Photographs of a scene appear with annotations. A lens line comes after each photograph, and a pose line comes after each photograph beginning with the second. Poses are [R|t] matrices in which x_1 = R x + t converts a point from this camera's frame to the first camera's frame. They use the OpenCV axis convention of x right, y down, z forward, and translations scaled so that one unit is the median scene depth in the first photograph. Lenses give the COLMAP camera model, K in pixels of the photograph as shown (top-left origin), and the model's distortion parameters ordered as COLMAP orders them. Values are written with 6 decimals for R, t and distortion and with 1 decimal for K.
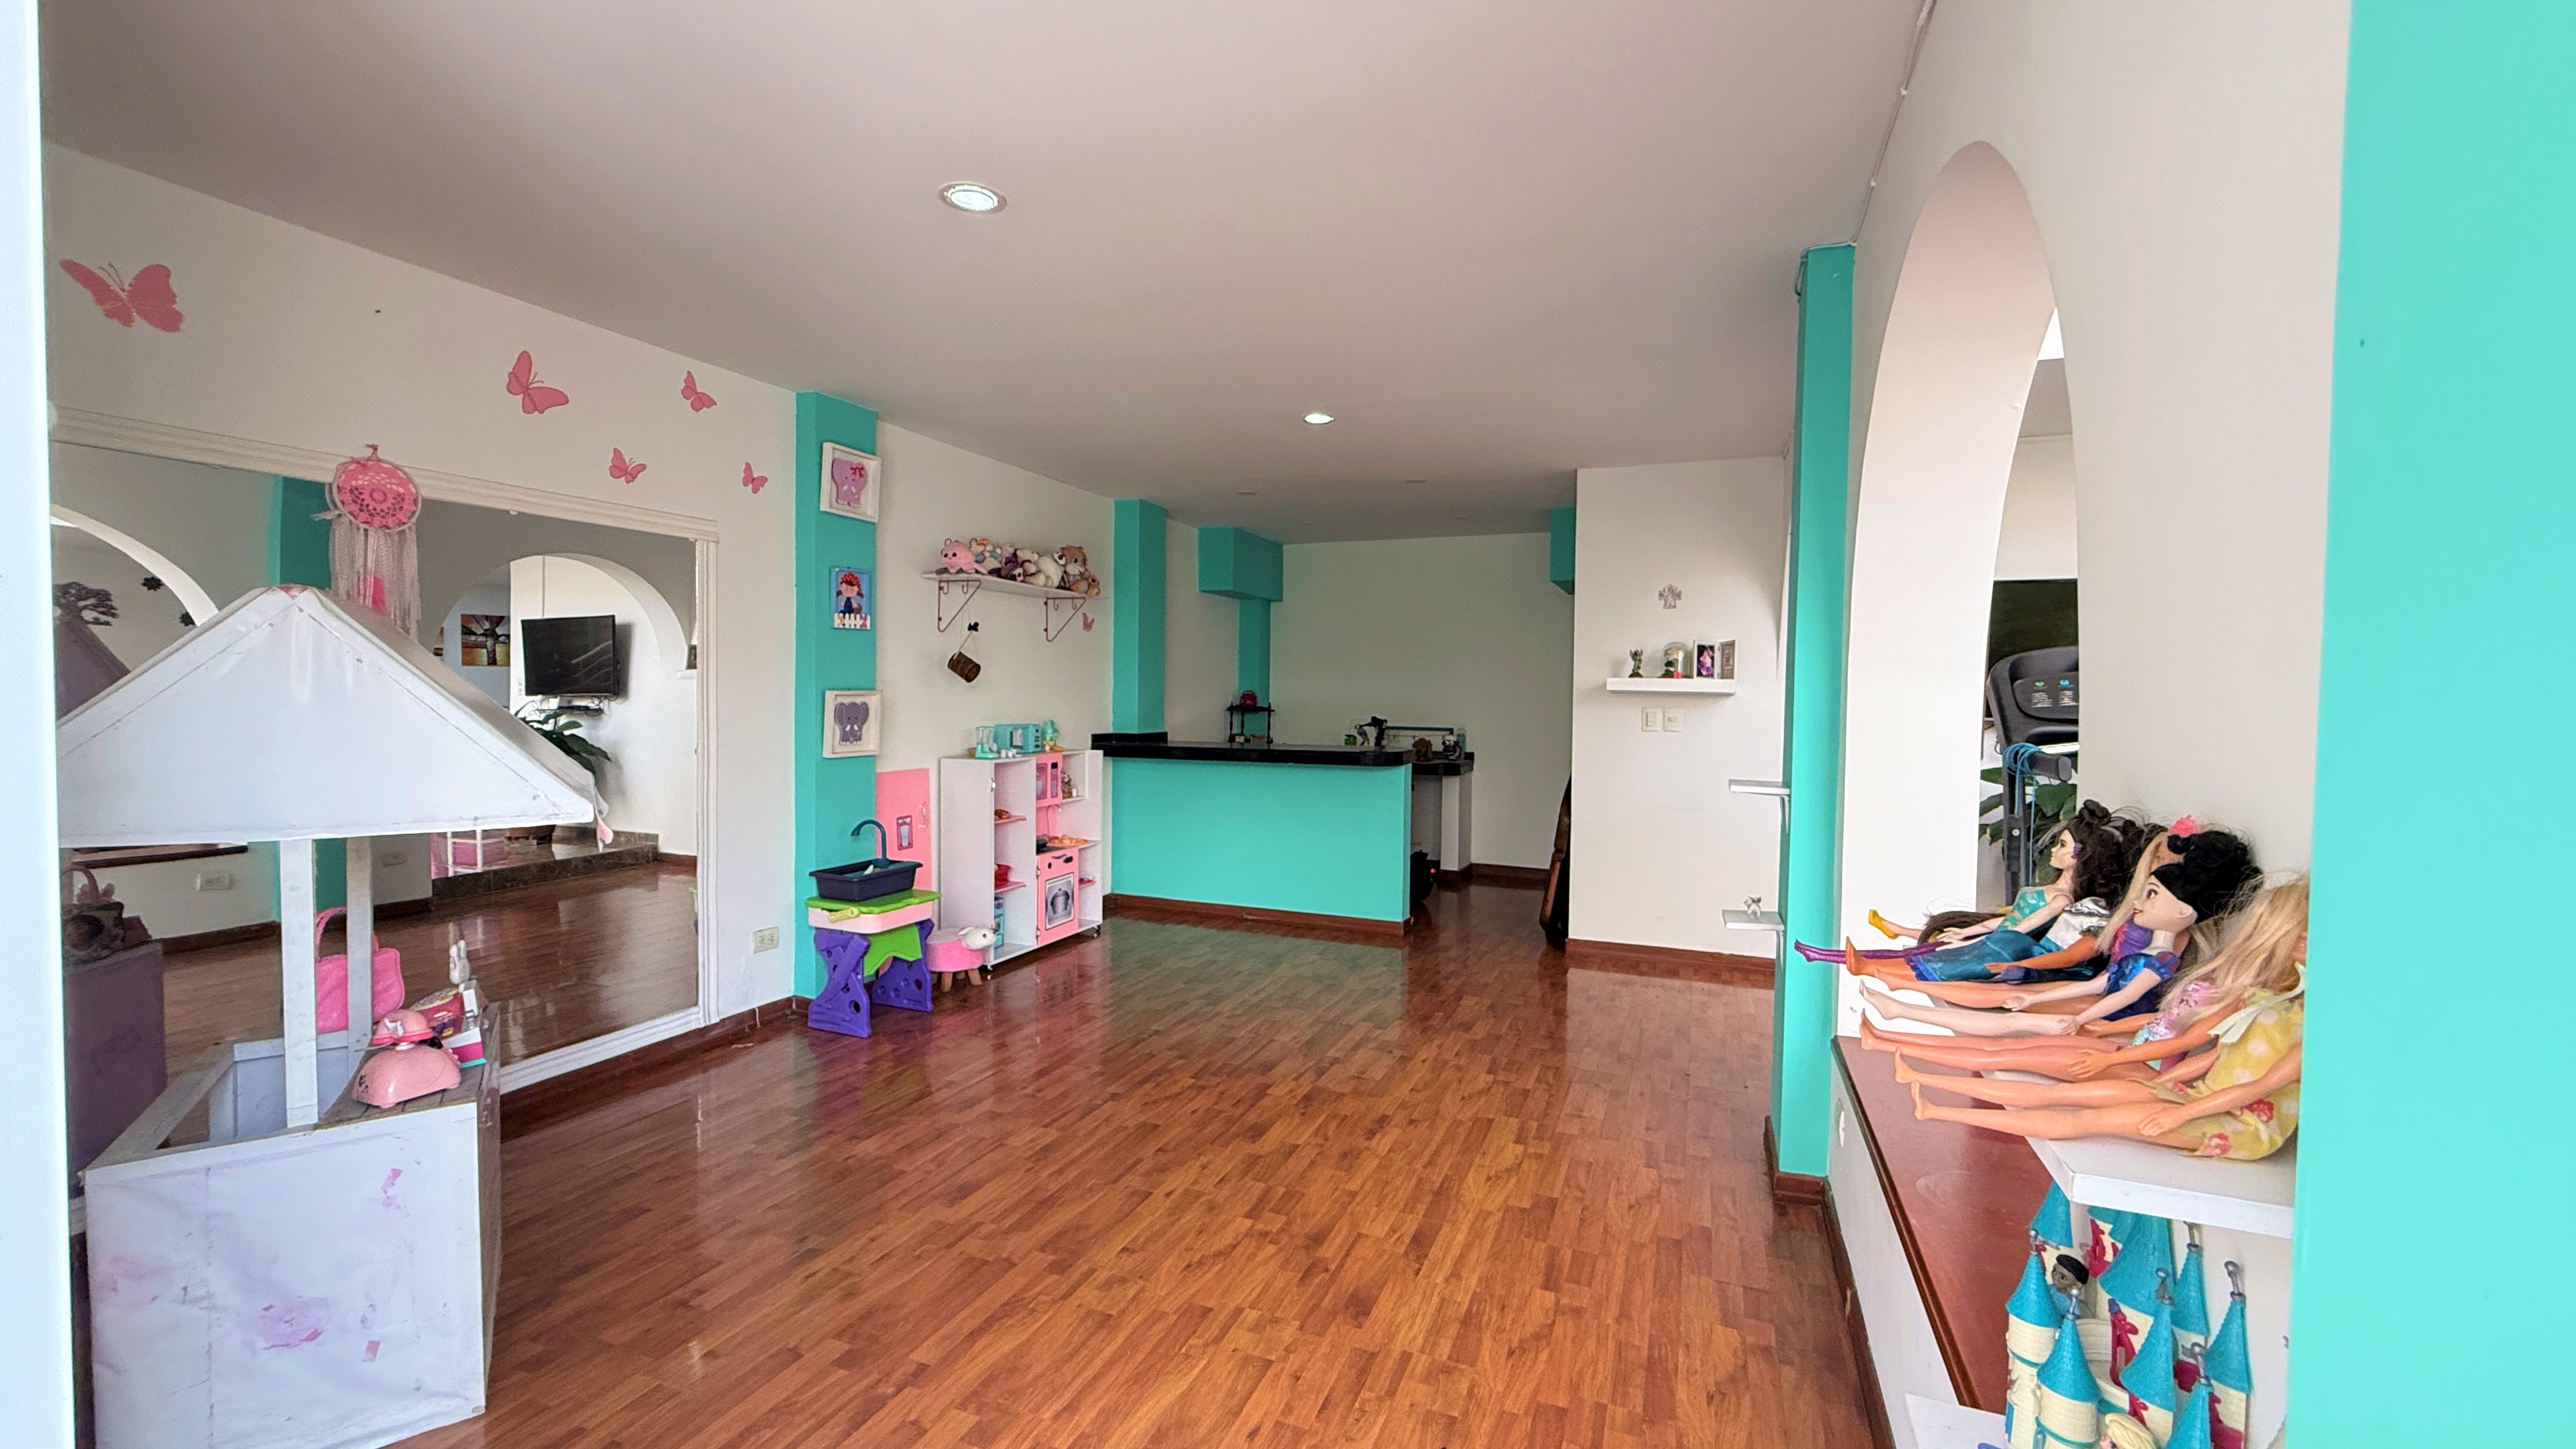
lens RADIAL K [[1077.2, 0, 1288.0], [0, 1077.2, 724.5], [0, 0, 1]] dist [-0.001920, 0.000340]
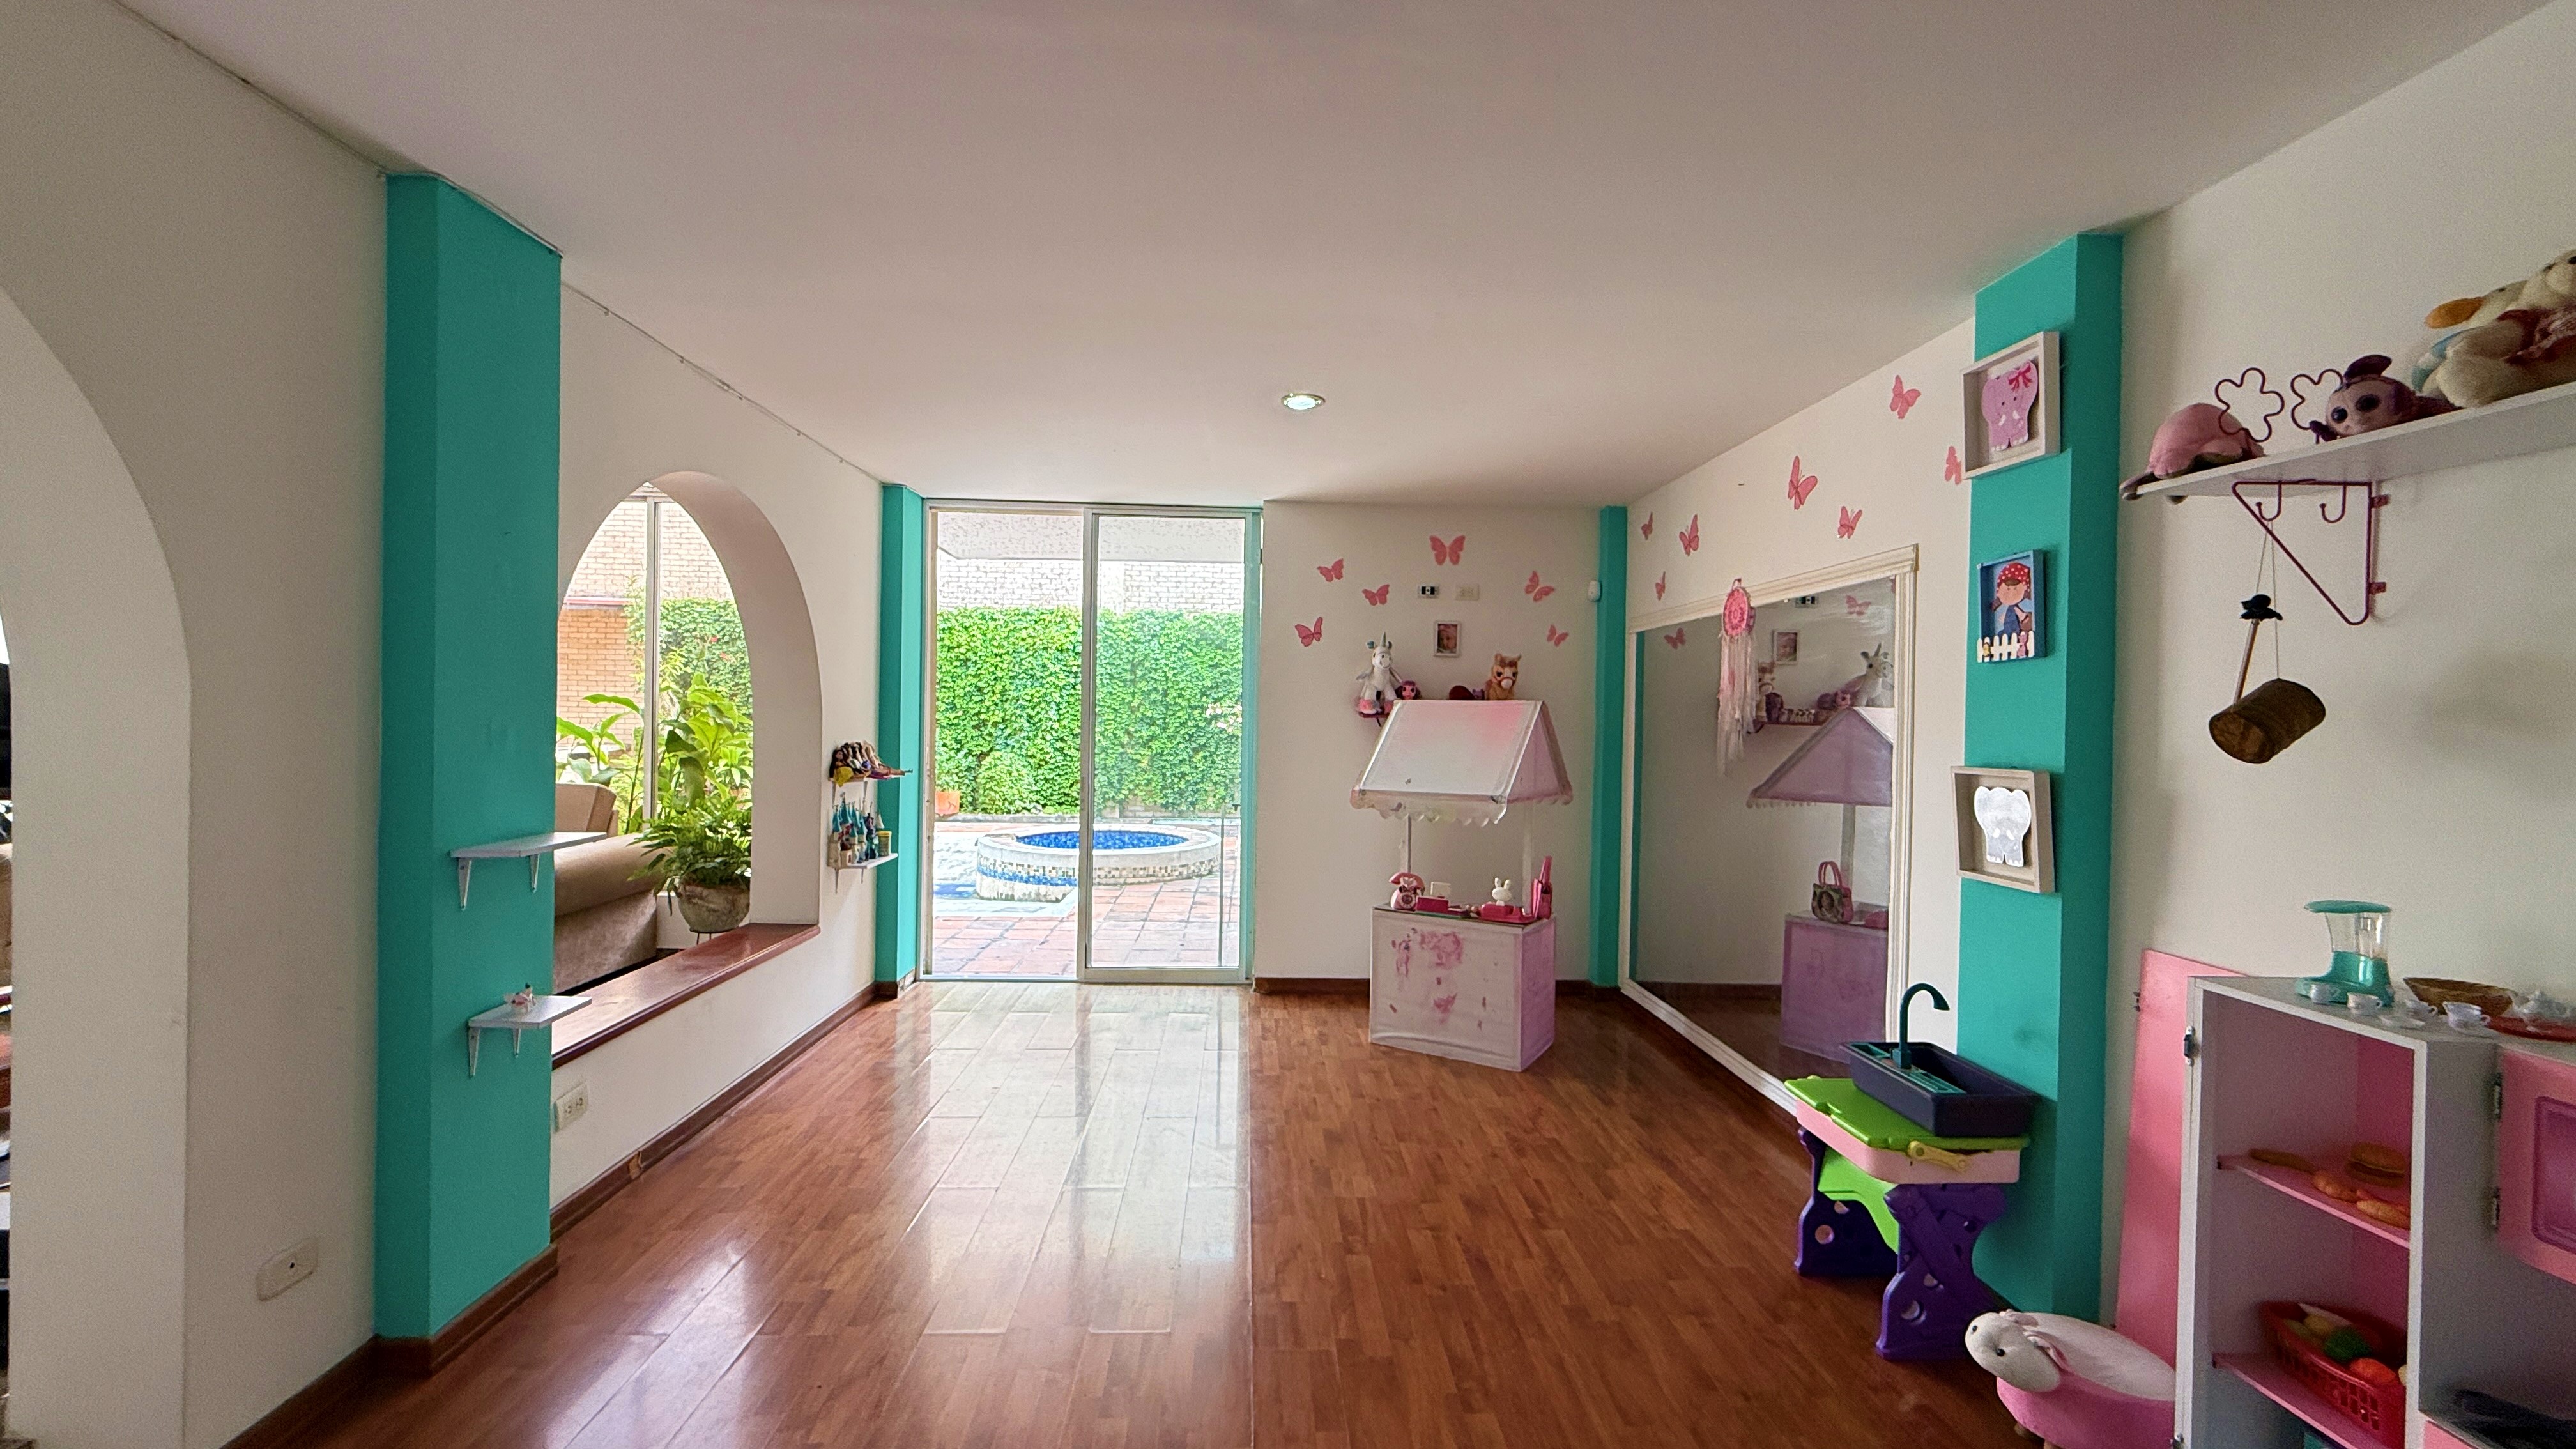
lens RADIAL K [[1077.2, 0, 1288.0], [0, 1077.2, 724.5], [0, 0, 1]] dist [-0.001920, 0.000340]
pose [[-0.917935, -0.026890, -0.395818, 0.224632], [-0.043468, 0.998511, 0.032972, -0.076907], [0.394342, 0.047472, -0.917737, 1.832339]]
